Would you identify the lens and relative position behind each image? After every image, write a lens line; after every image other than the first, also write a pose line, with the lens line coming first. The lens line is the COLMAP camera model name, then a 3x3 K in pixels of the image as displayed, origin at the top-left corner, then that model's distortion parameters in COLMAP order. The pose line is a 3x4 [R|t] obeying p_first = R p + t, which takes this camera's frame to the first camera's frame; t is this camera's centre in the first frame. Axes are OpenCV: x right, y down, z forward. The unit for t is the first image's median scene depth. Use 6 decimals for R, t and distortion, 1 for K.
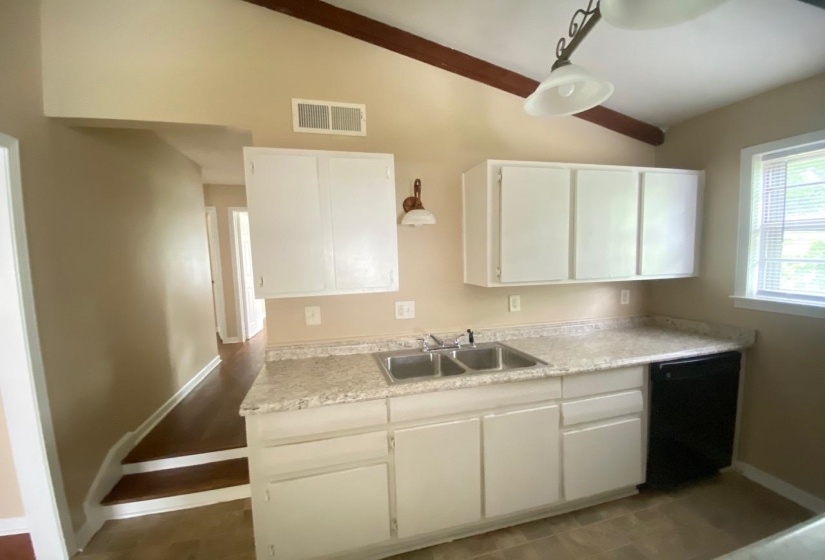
lens RADIAL K [[322.8, 0, 418.1], [0, 322.8, 289.3], [0, 0, 1]] dist [0.015987, -0.021607]
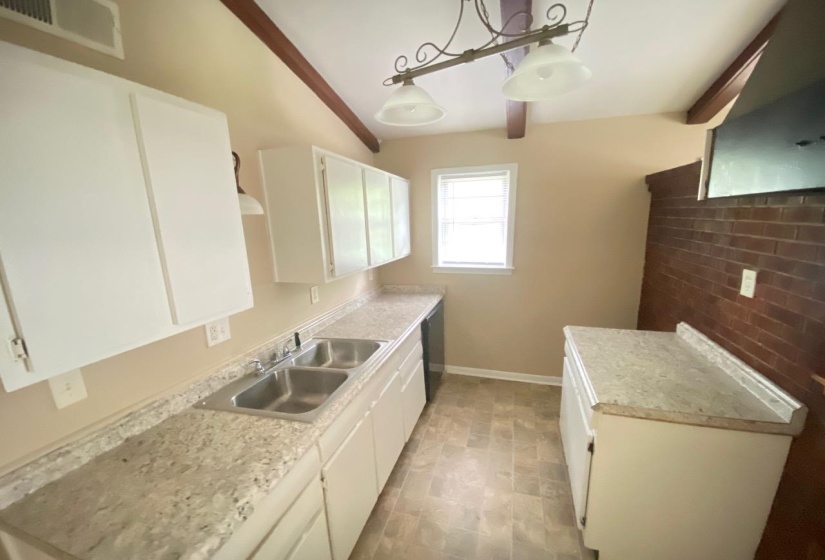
lens RADIAL K [[322.8, 0, 418.1], [0, 322.8, 289.3], [0, 0, 1]] dist [0.015987, -0.021607]
pose [[0.526286, -0.160259, 0.835069, -0.428162], [0.096667, 0.986988, 0.128492, -0.083942], [-0.844795, 0.013100, 0.534930, 0.246407]]
